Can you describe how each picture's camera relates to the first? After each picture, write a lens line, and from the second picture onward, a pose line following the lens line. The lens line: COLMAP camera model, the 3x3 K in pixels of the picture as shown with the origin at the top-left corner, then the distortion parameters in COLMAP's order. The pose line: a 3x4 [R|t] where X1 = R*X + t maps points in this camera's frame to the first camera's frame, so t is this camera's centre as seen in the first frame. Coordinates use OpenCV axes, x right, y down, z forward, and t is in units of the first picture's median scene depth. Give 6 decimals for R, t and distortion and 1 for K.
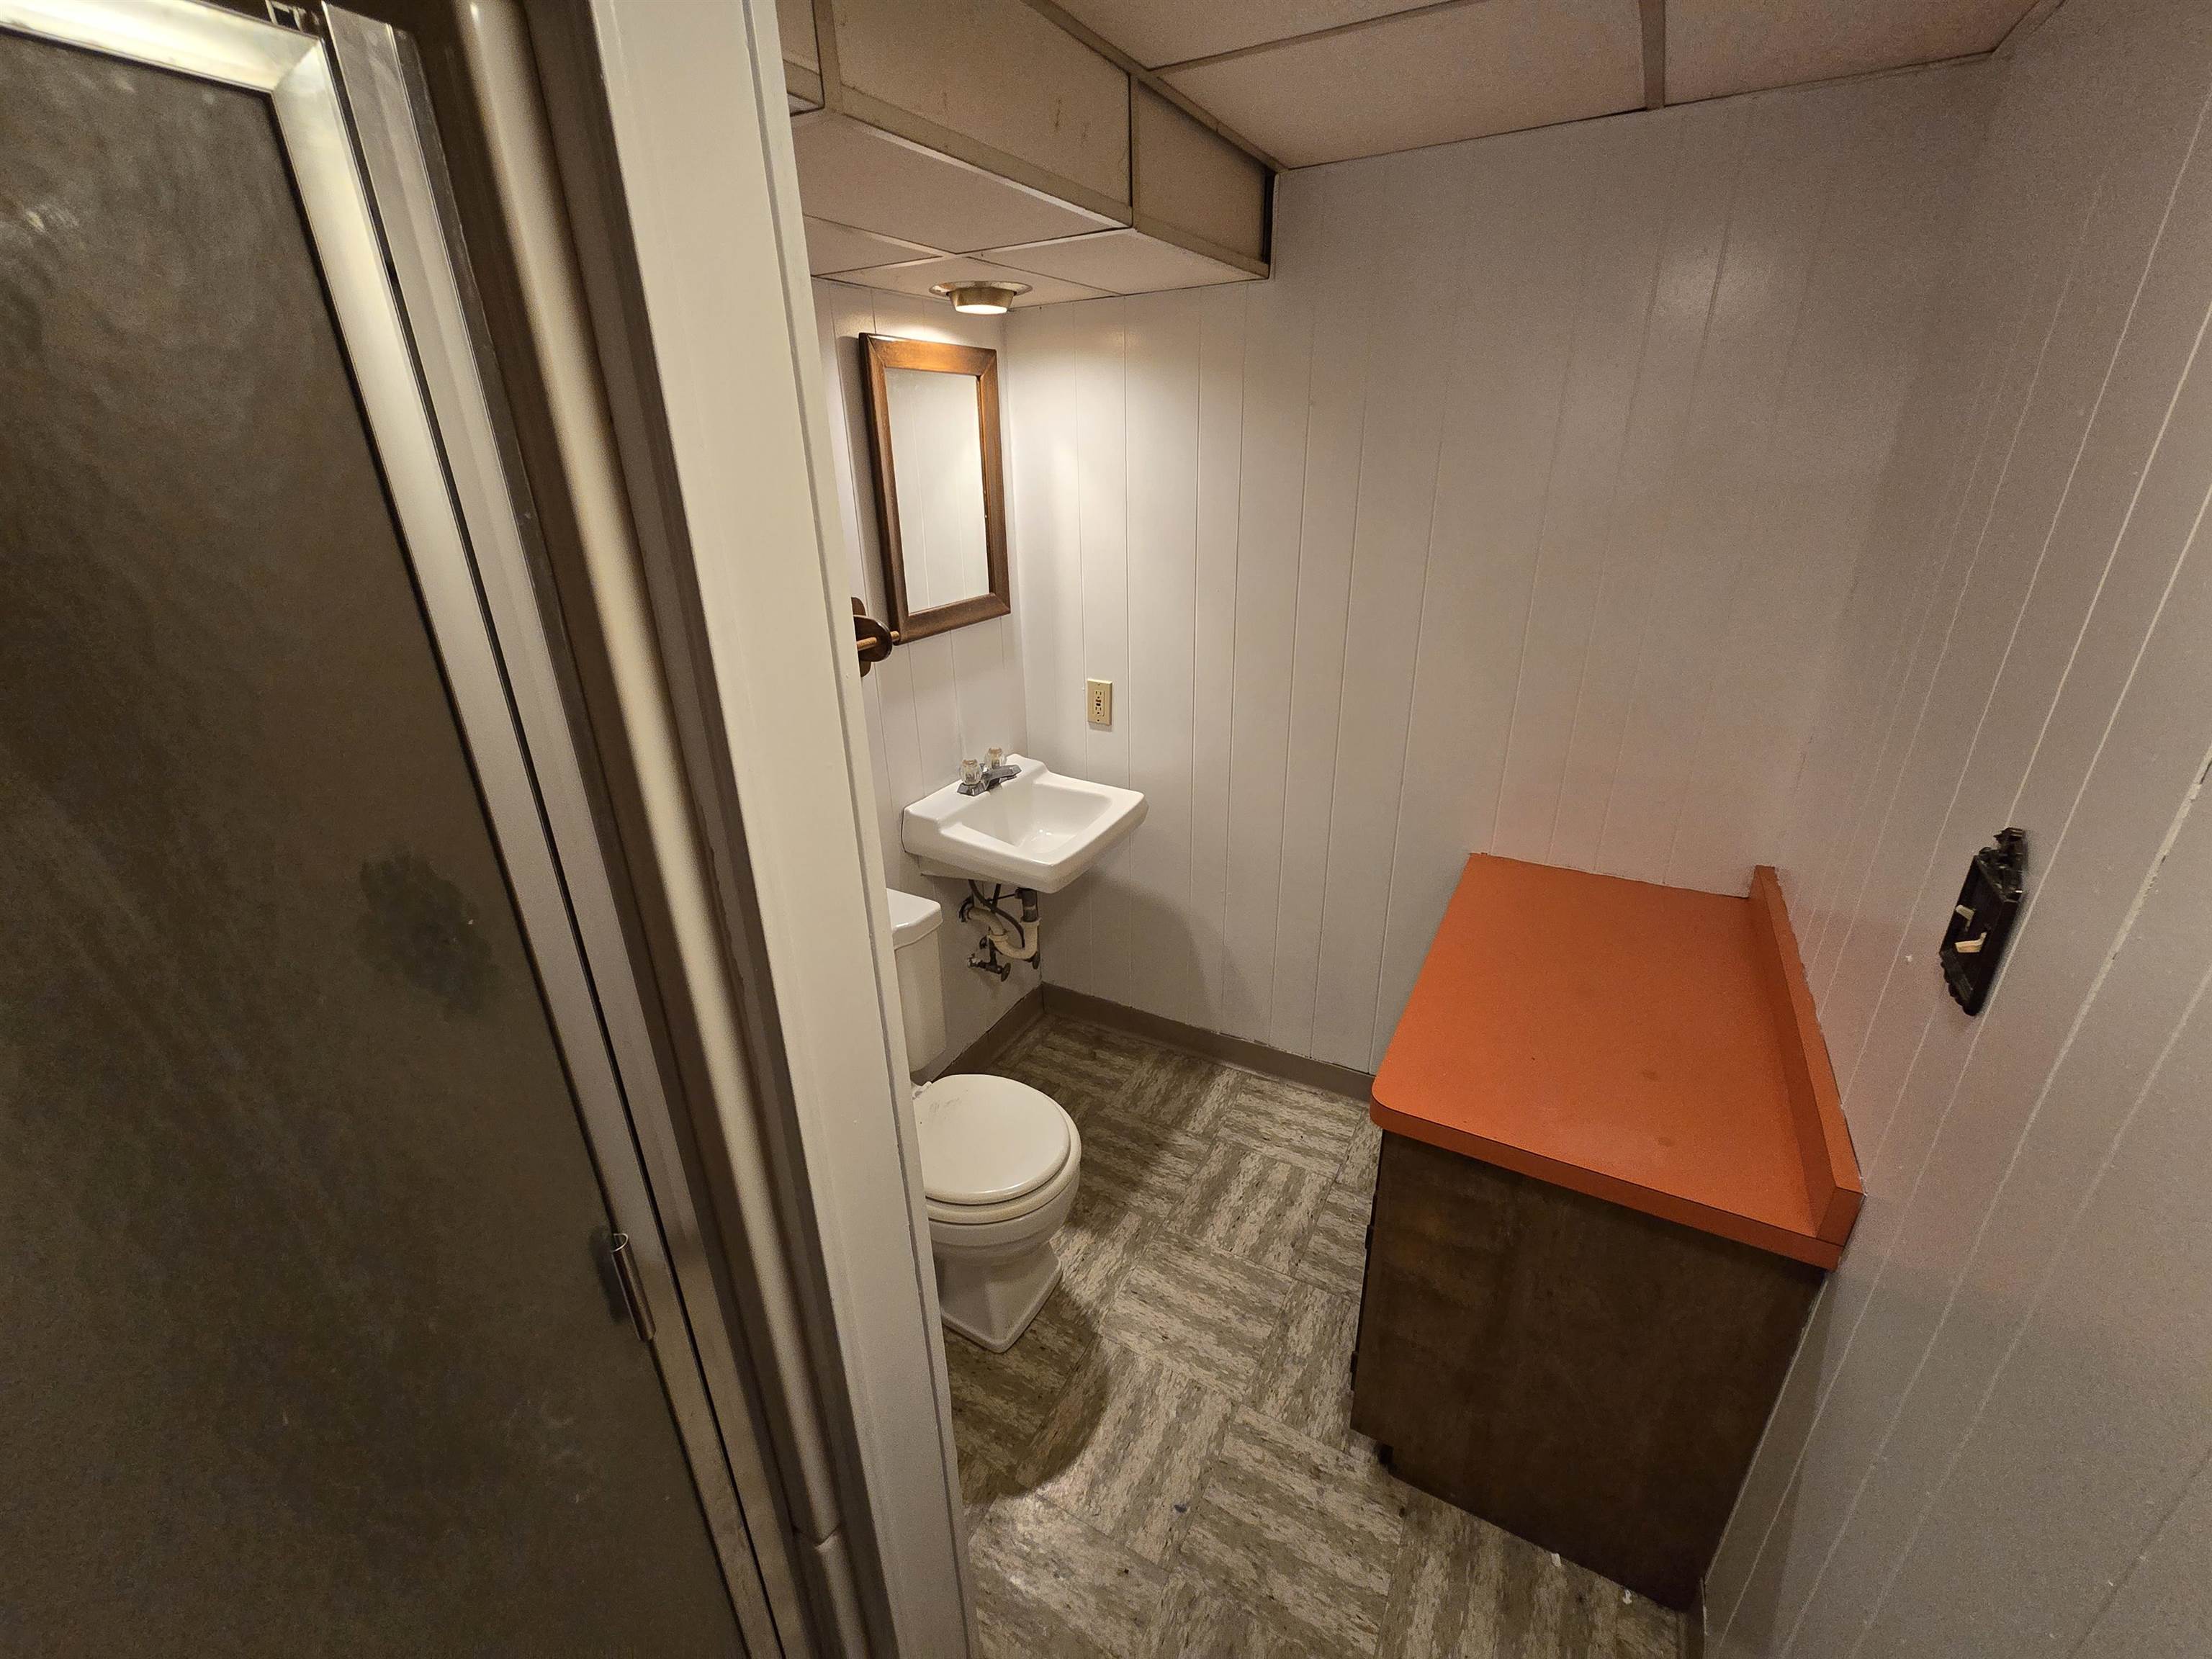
lens RADIAL K [[907.2, 0, 1112.7], [0, 907.2, 833.6], [0, 0, 1]] dist [-0.013973, 0.000508]
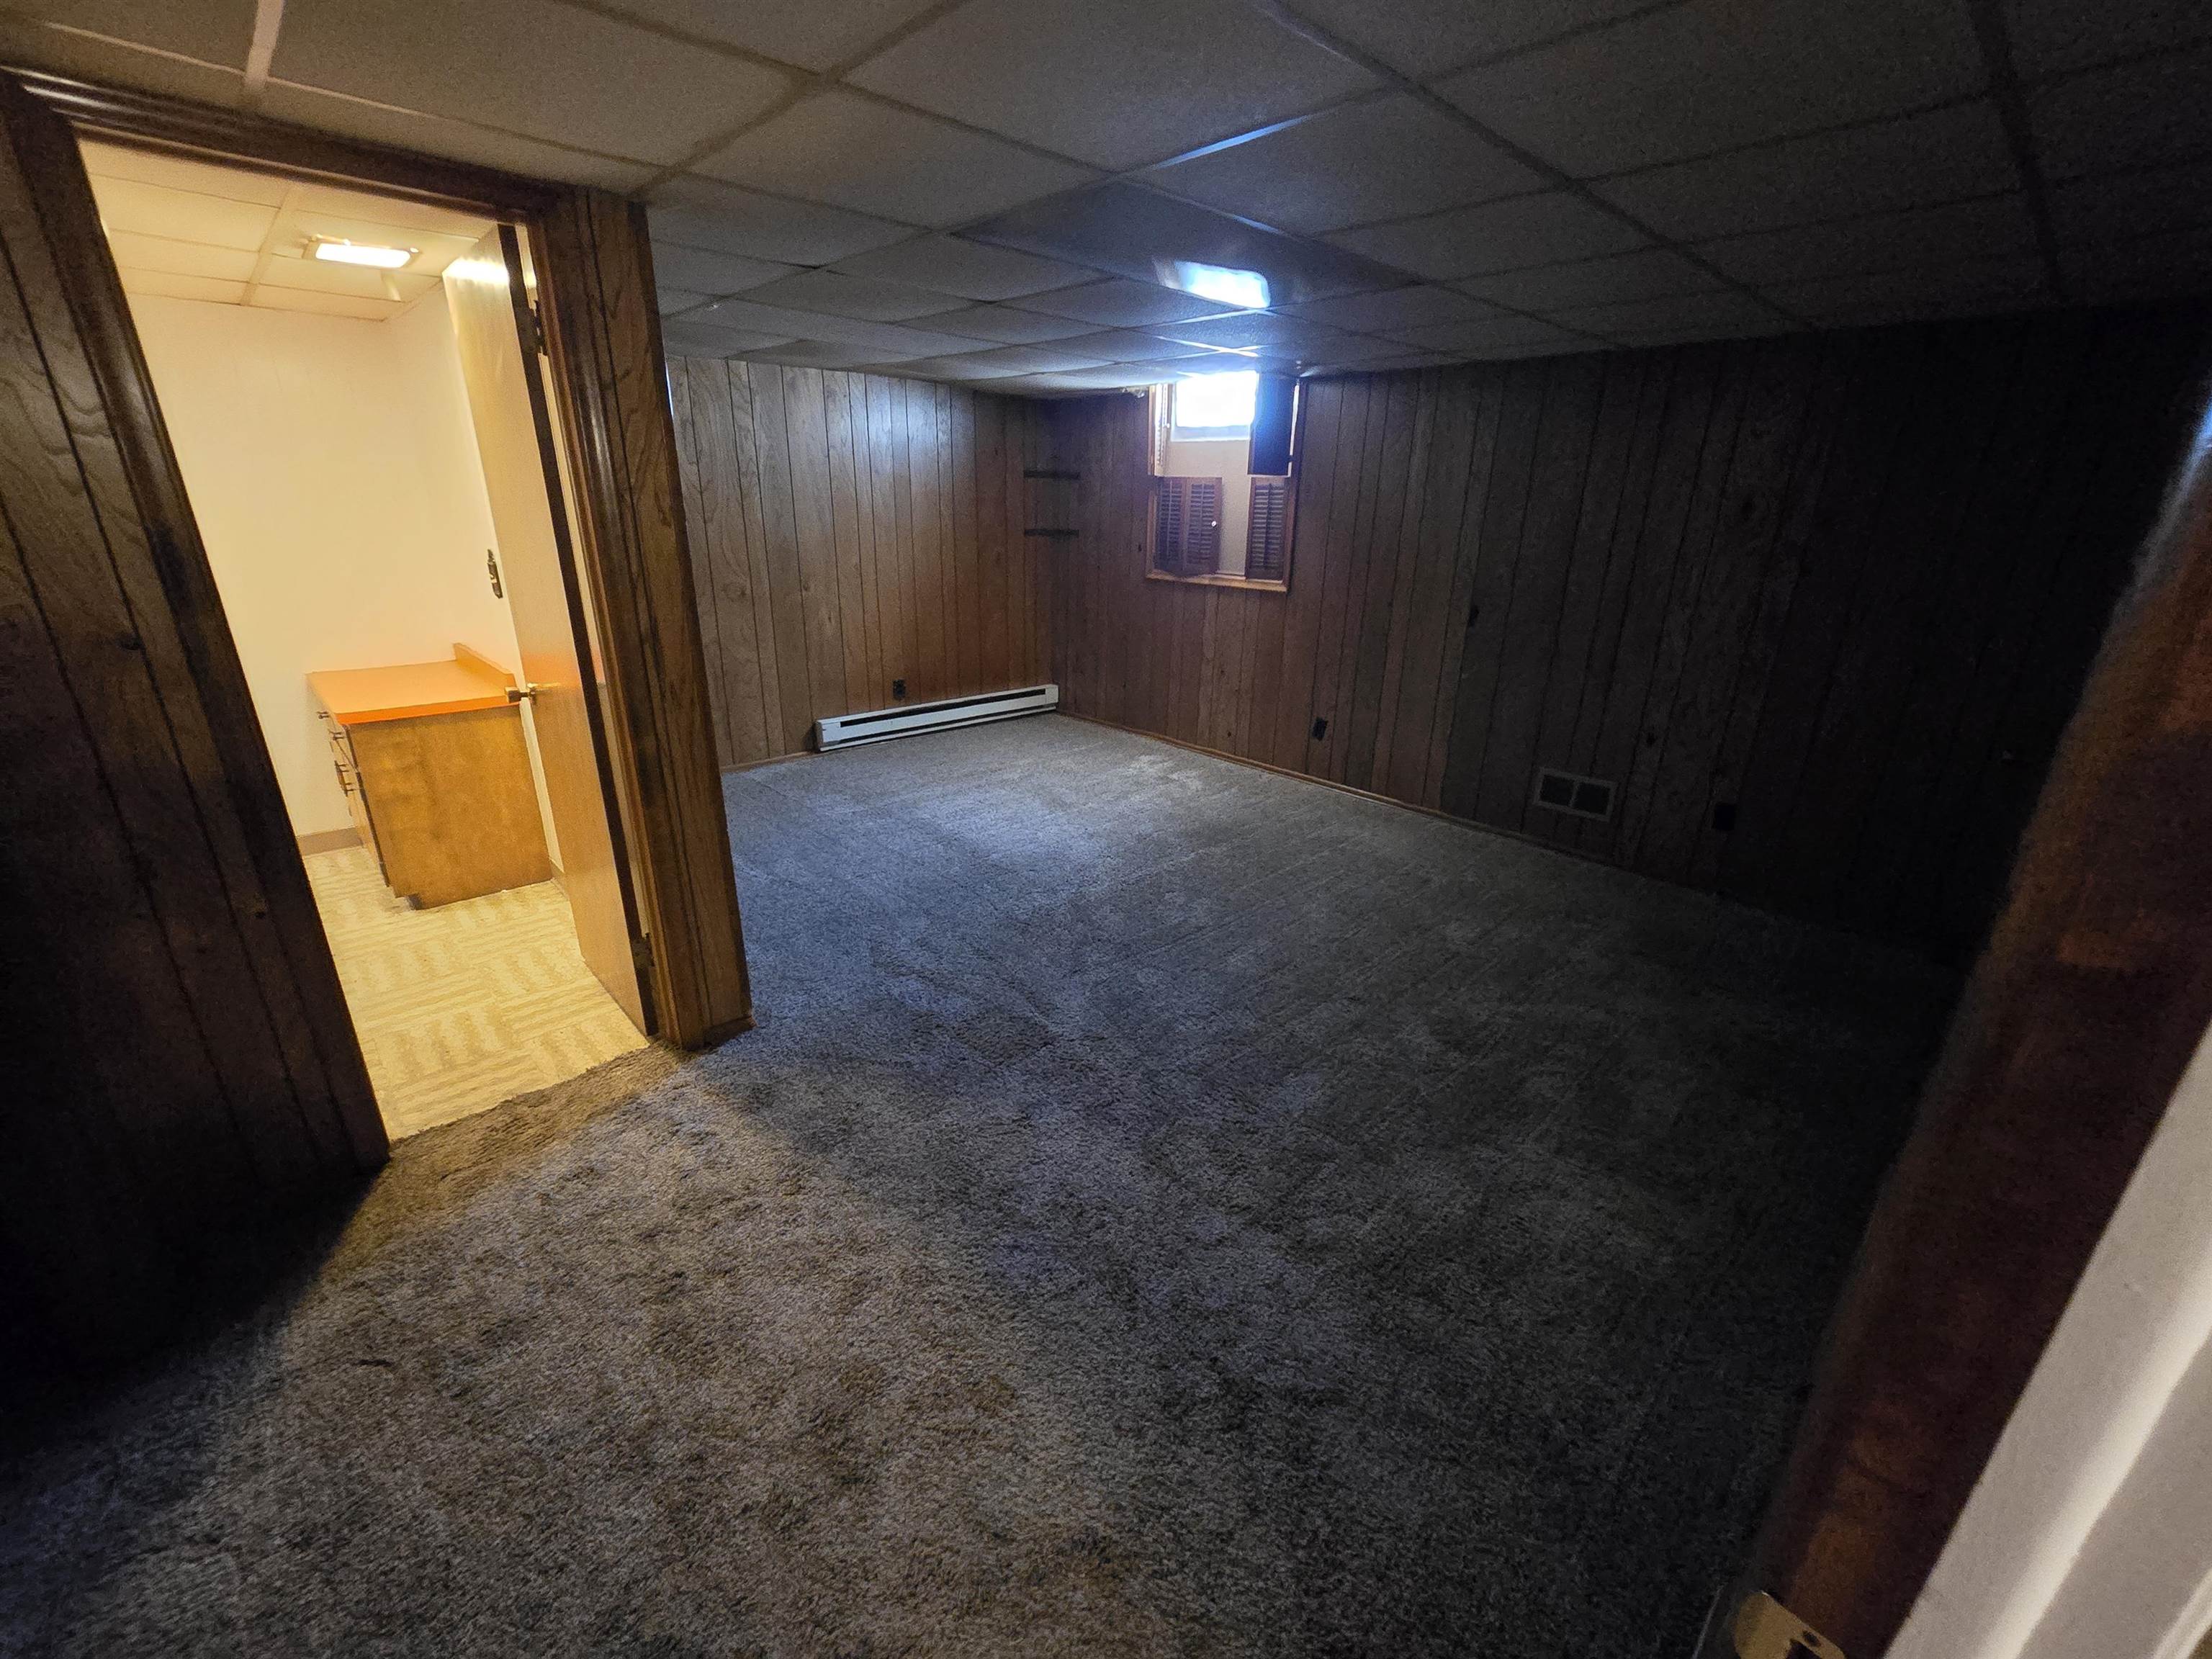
lens RADIAL K [[907.2, 0, 1110.0], [0, 907.2, 820.8], [0, 0, 1]] dist [-0.013973, 0.000508]
pose [[0.291944, -0.301334, 0.907726, -1.240116], [0.343990, 0.918645, 0.194324, 0.718058], [-0.892435, 0.255517, 0.371849, -1.501401]]
